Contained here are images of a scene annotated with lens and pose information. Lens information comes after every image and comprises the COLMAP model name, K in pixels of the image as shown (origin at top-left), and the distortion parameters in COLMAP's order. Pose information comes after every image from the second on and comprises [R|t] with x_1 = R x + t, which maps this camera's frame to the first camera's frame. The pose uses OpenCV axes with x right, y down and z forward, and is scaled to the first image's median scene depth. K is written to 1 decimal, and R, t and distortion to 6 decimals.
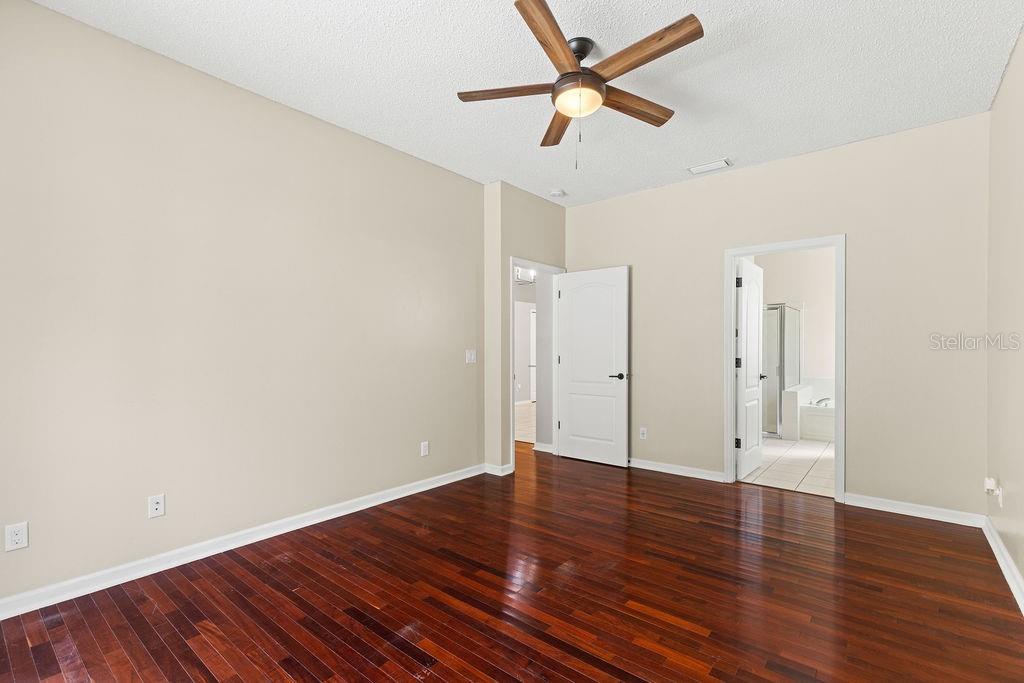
lens RADIAL K [[463.7, 0, 519.0], [0, 463.7, 346.0], [0, 0, 1]] dist [0.000854, 0.001363]
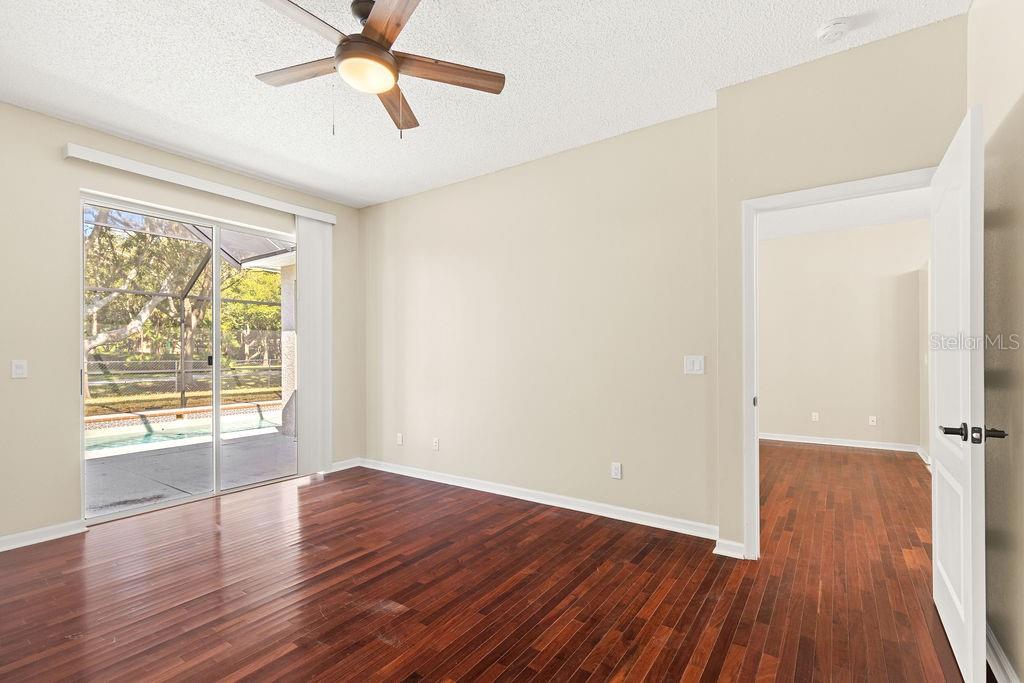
lens RADIAL K [[463.7, 0, 528.1], [0, 463.7, 353.5], [0, 0, 1]] dist [0.000854, 0.001363]
pose [[0.084006, -0.002468, -0.996462, 0.822637], [0.011882, 0.999928, -0.001475, 0.004623], [0.996394, -0.011716, 0.084029, 0.984250]]
